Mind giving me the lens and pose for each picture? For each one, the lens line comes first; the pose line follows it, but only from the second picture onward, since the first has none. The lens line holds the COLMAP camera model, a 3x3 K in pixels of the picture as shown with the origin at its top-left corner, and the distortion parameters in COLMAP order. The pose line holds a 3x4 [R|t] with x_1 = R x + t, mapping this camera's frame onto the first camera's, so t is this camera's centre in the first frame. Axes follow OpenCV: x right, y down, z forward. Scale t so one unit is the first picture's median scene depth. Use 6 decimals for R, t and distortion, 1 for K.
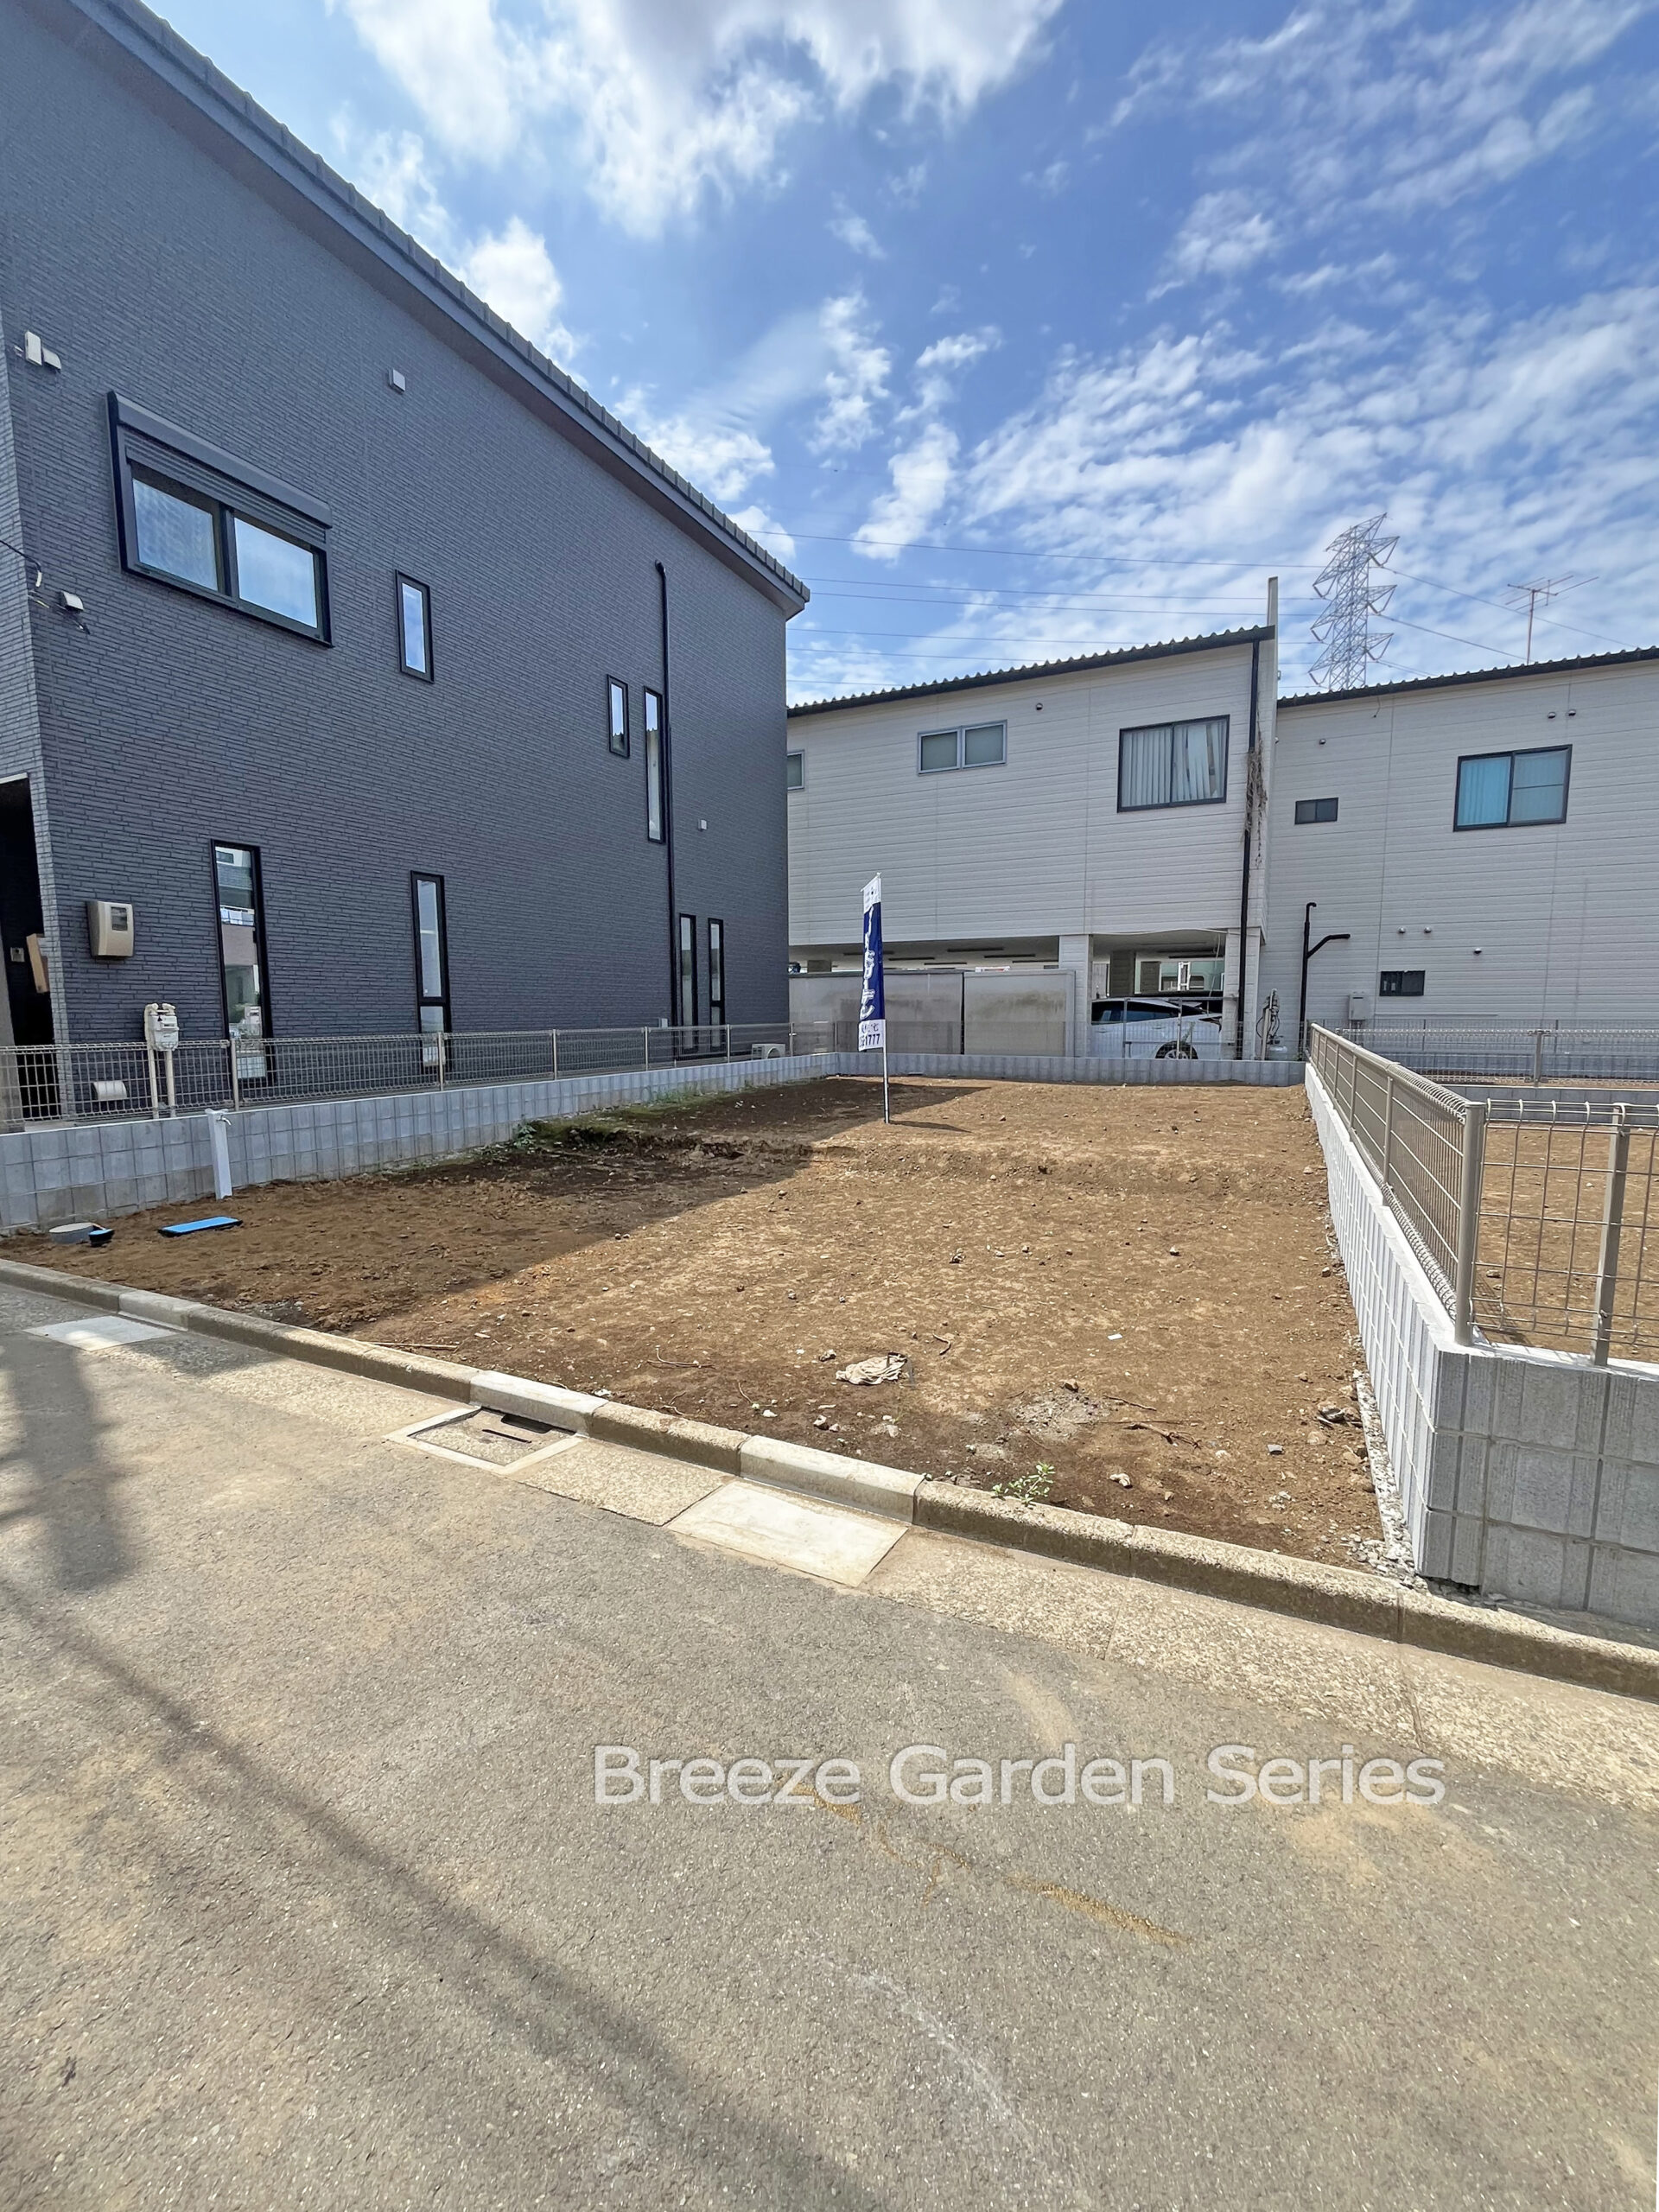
lens RADIAL K [[911.1, 0, 828.6], [0, 911.1, 1108.3], [0, 0, 1]] dist [-0.004123, -0.000525]
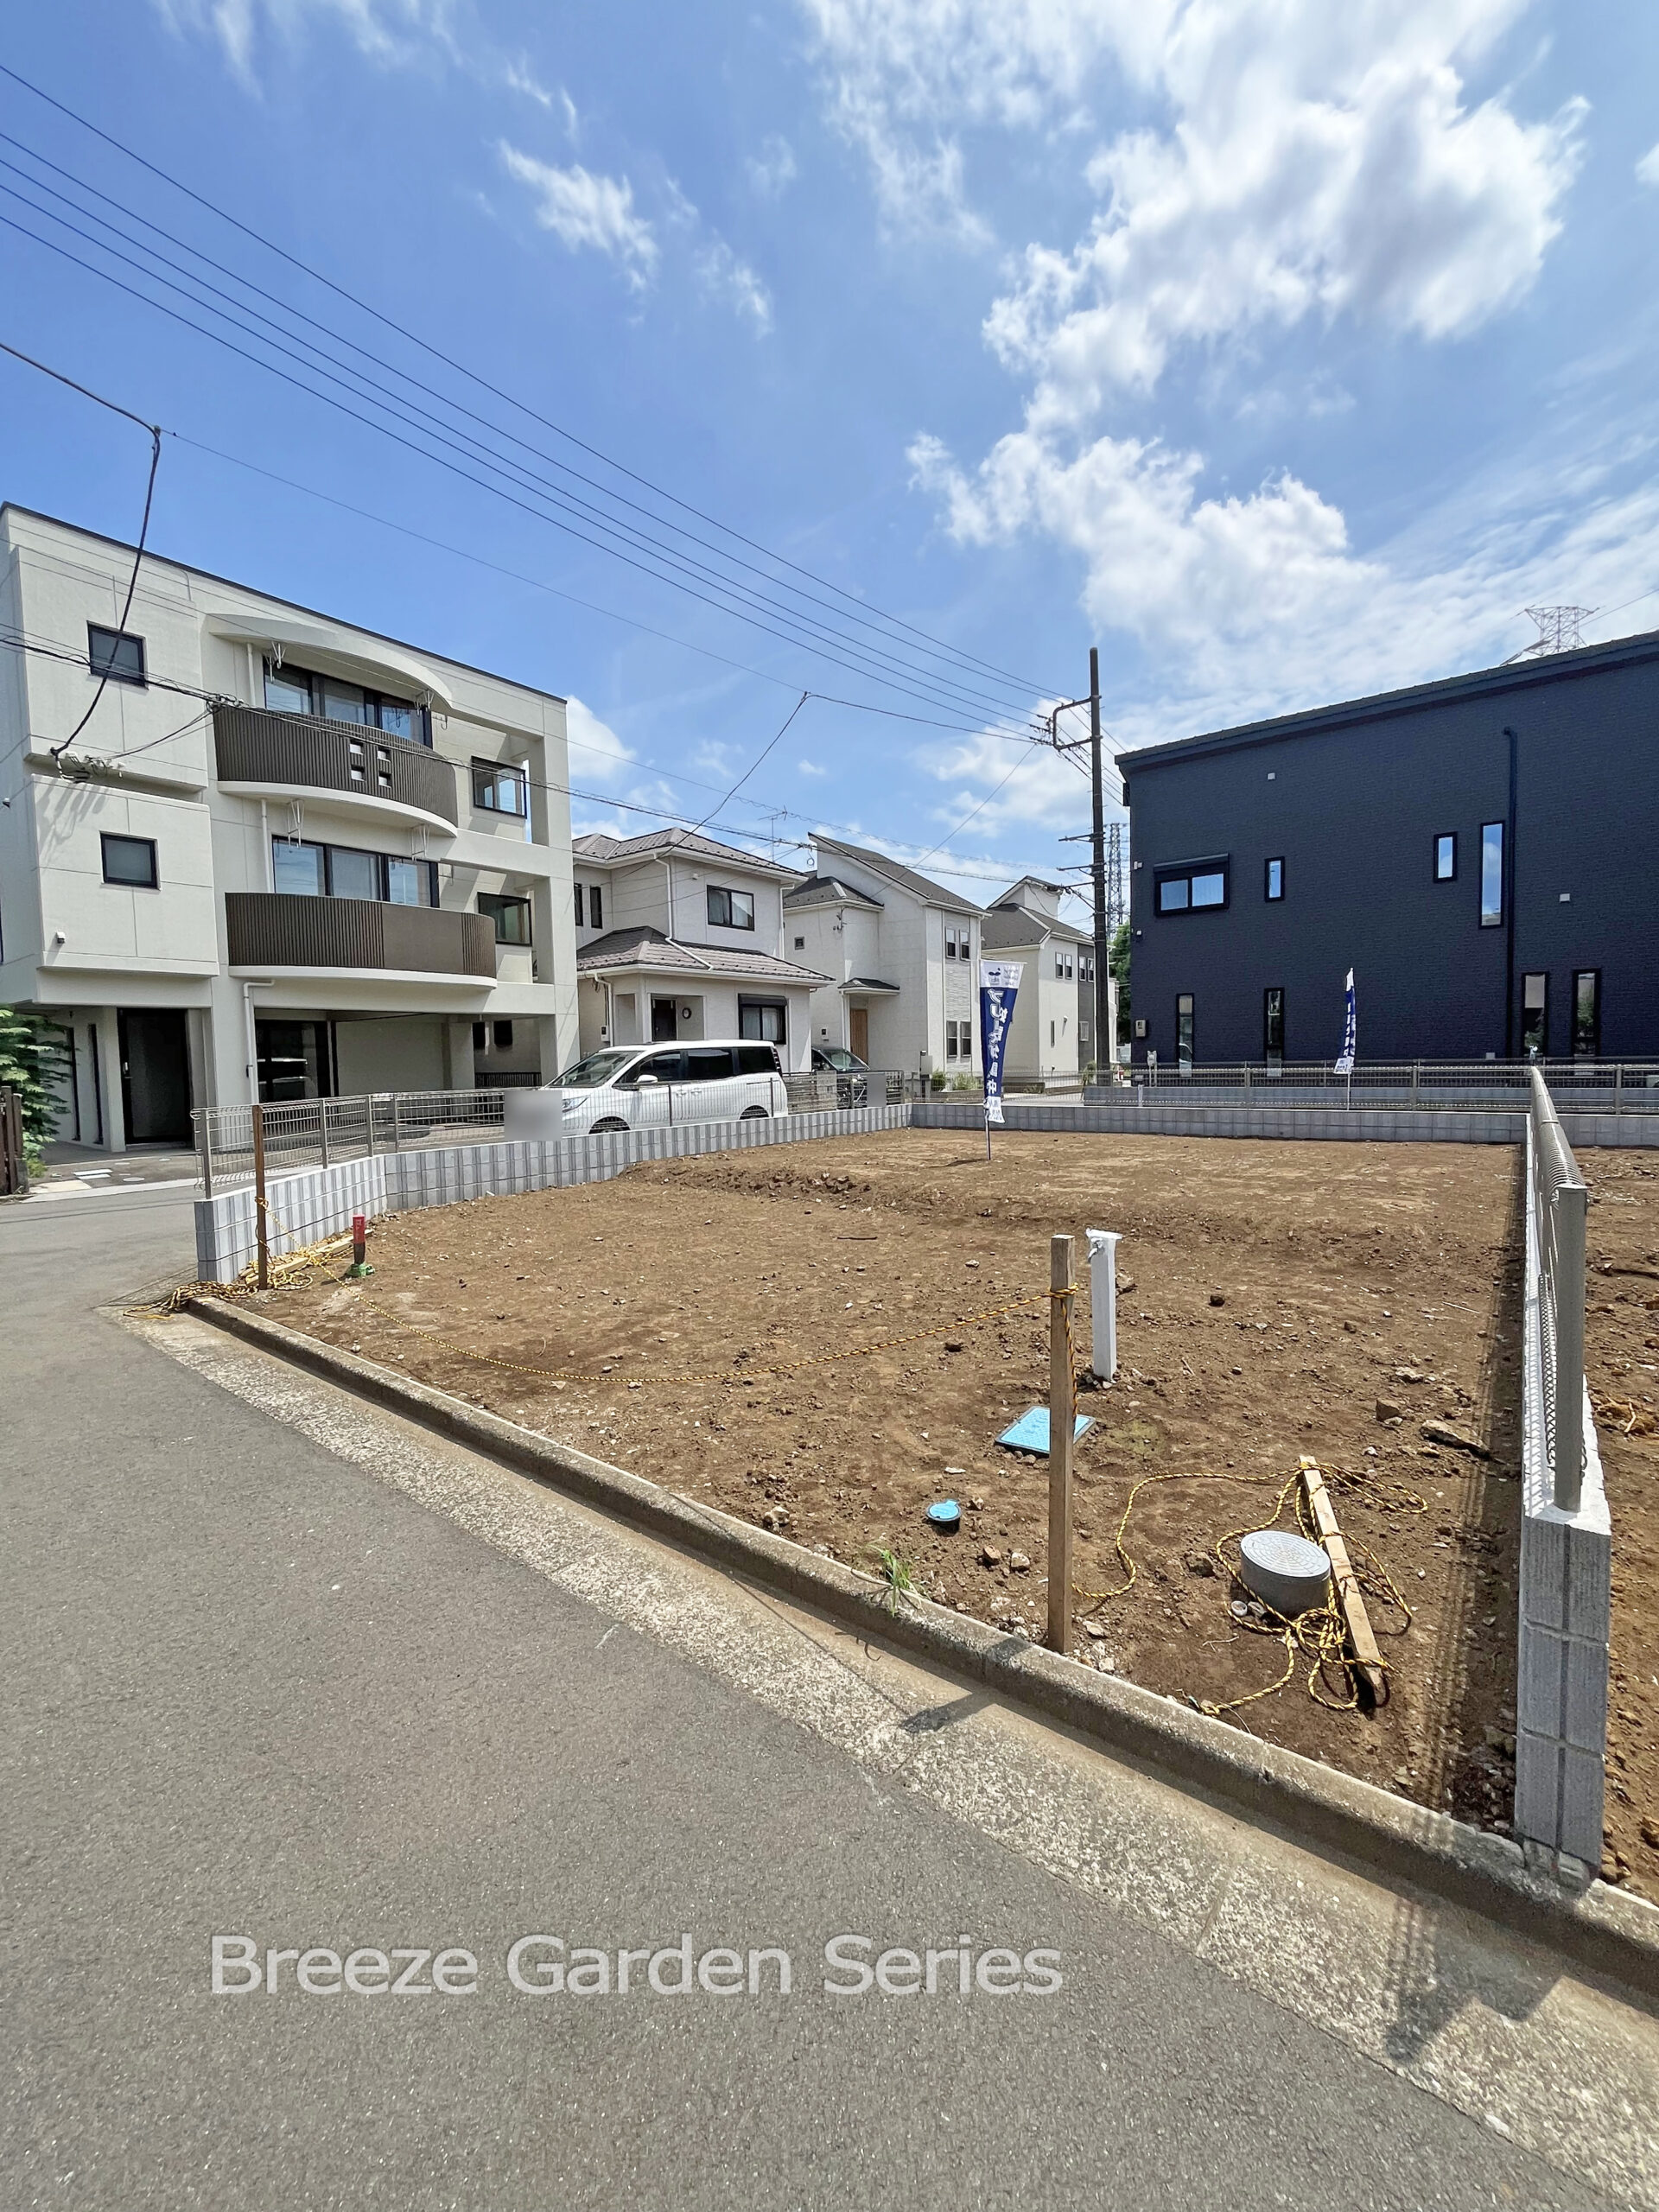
lens RADIAL K [[890.1, 0, 833.2], [0, 890.1, 1105.5], [0, 0, 1]] dist [-0.002626, -0.000473]
pose [[-0.203157, 0.059339, -0.977347, 1.758015], [-0.083382, 0.993488, 0.077652, -0.052901], [0.975589, 0.097269, -0.196886, 0.394382]]
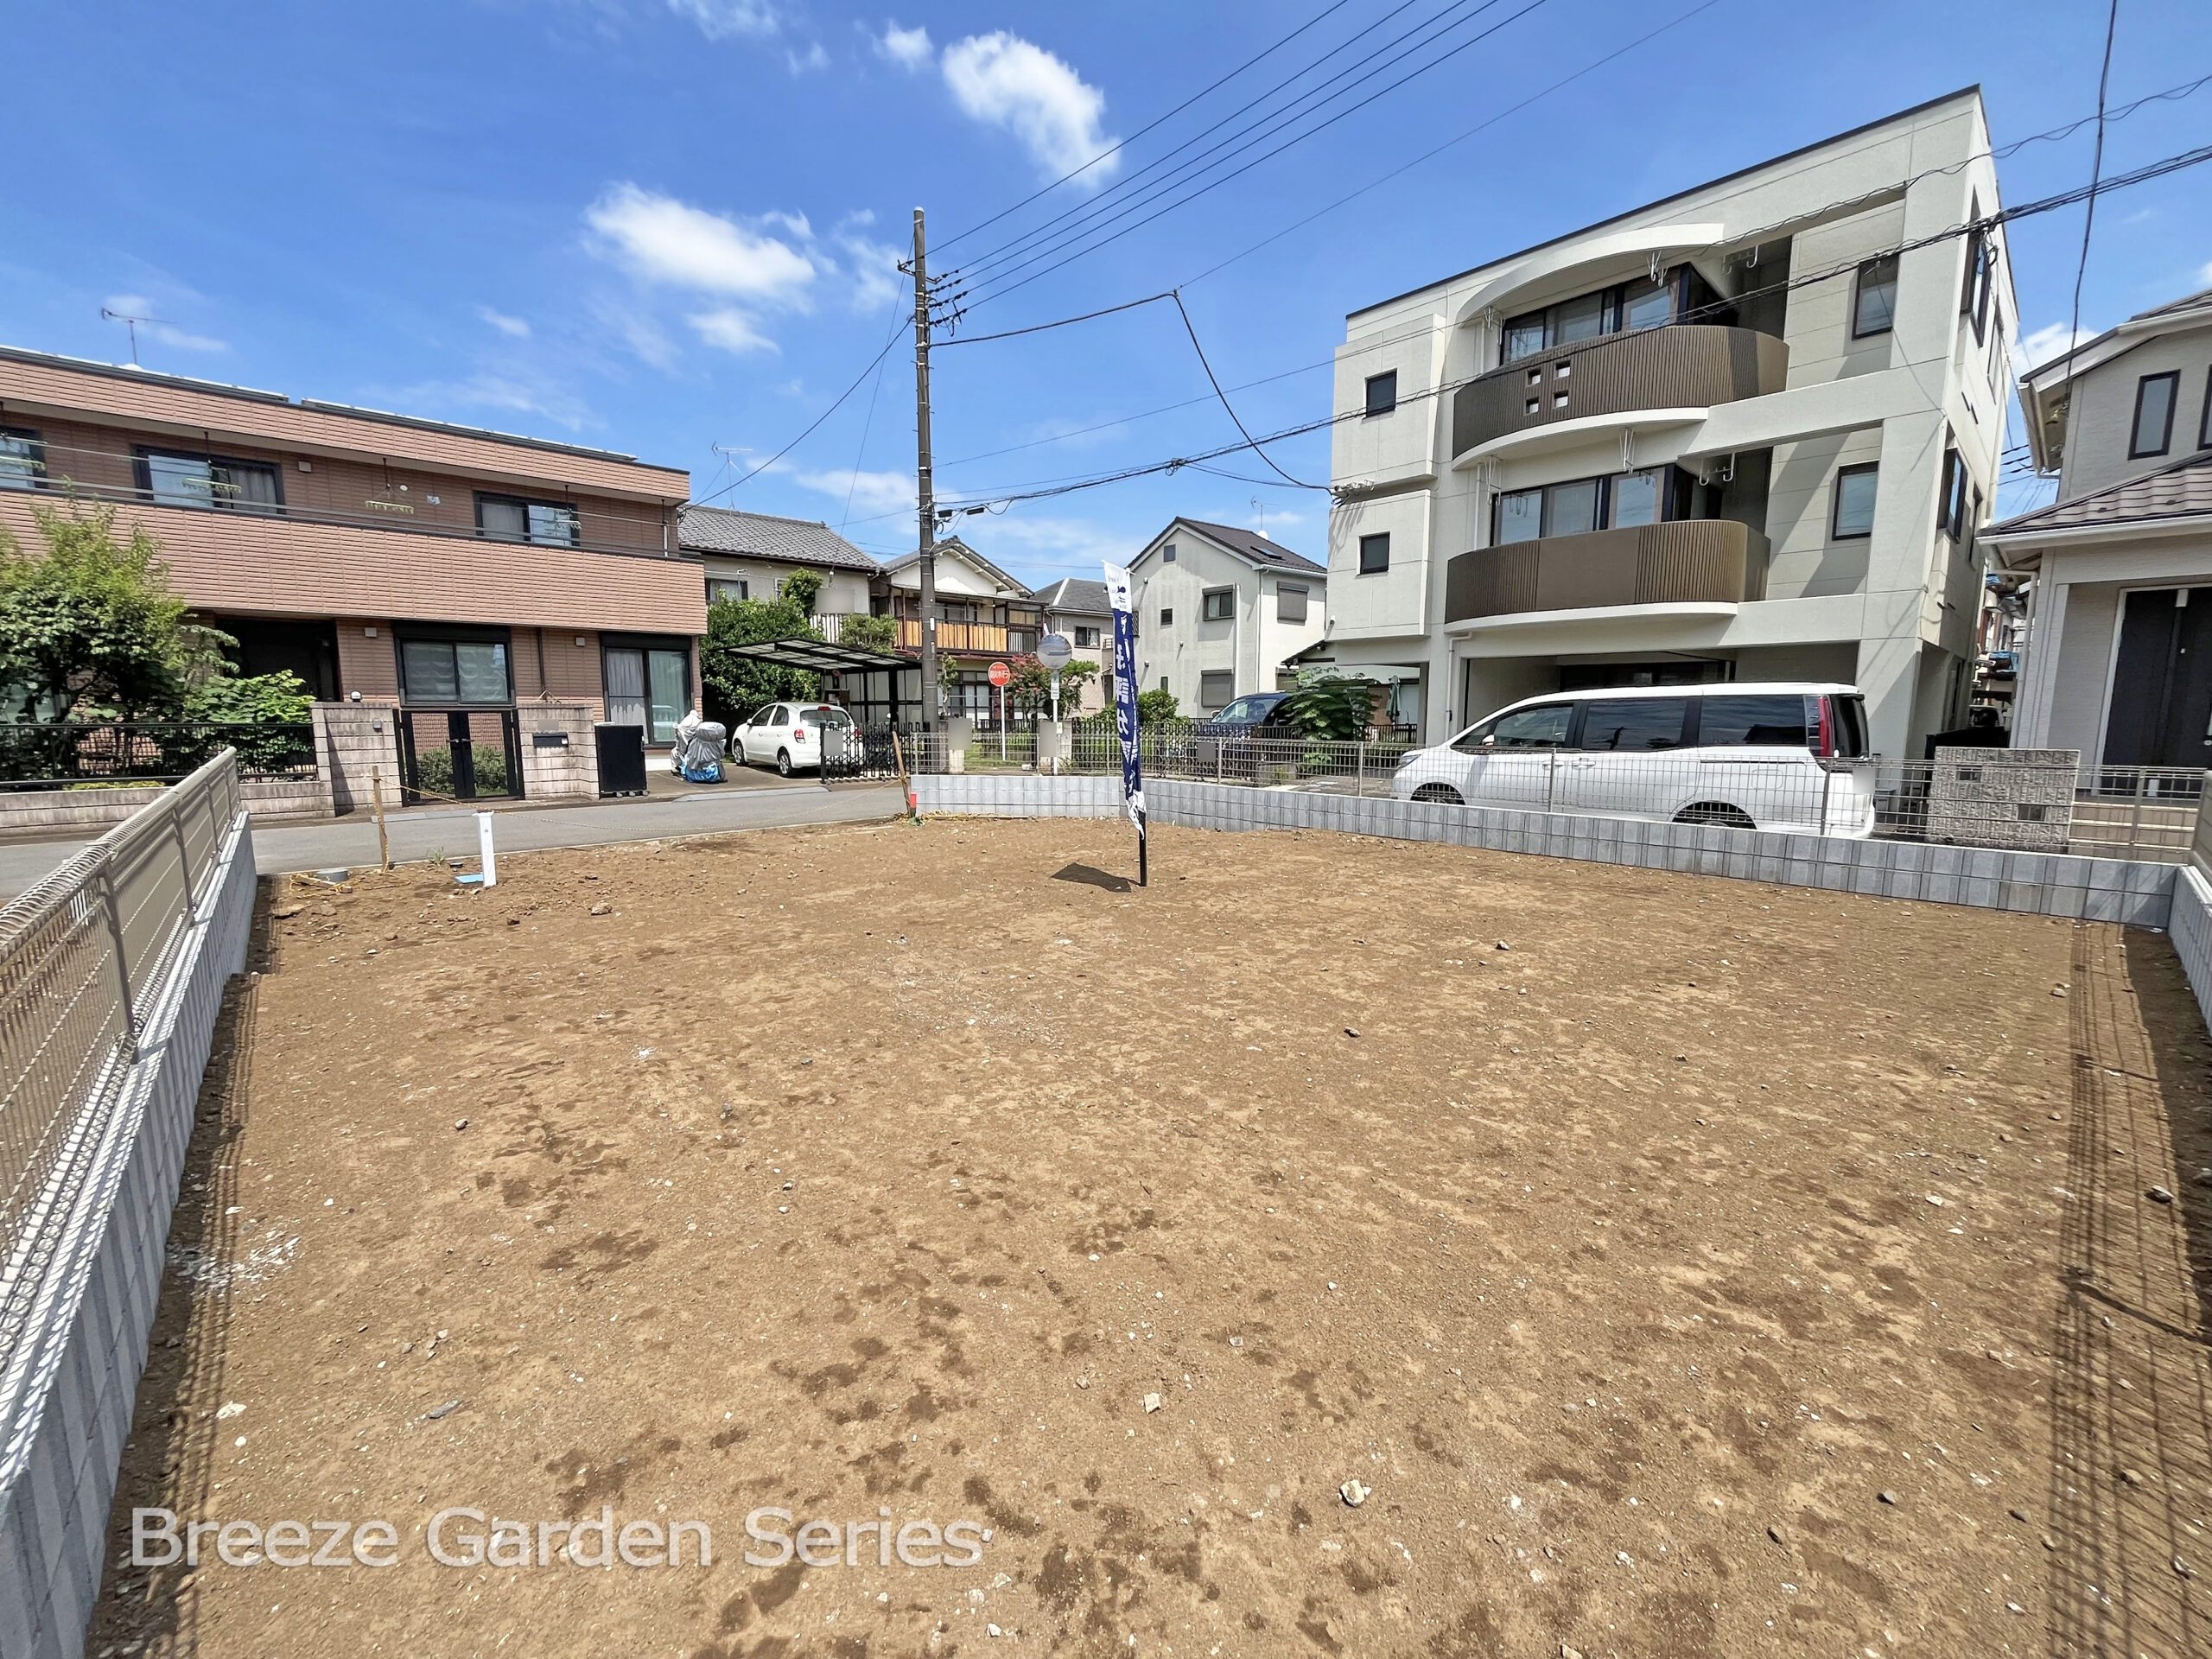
lens RADIAL K [[888.7, 0, 1107.4], [0, 888.7, 828.3], [0, 0, 1]] dist [-0.001841, -0.000410]
pose [[-0.932257, -0.046447, 0.358804, 0.578355], [0.039809, 0.972535, 0.229328, -0.116359], [-0.359601, 0.228077, -0.904803, 0.939246]]
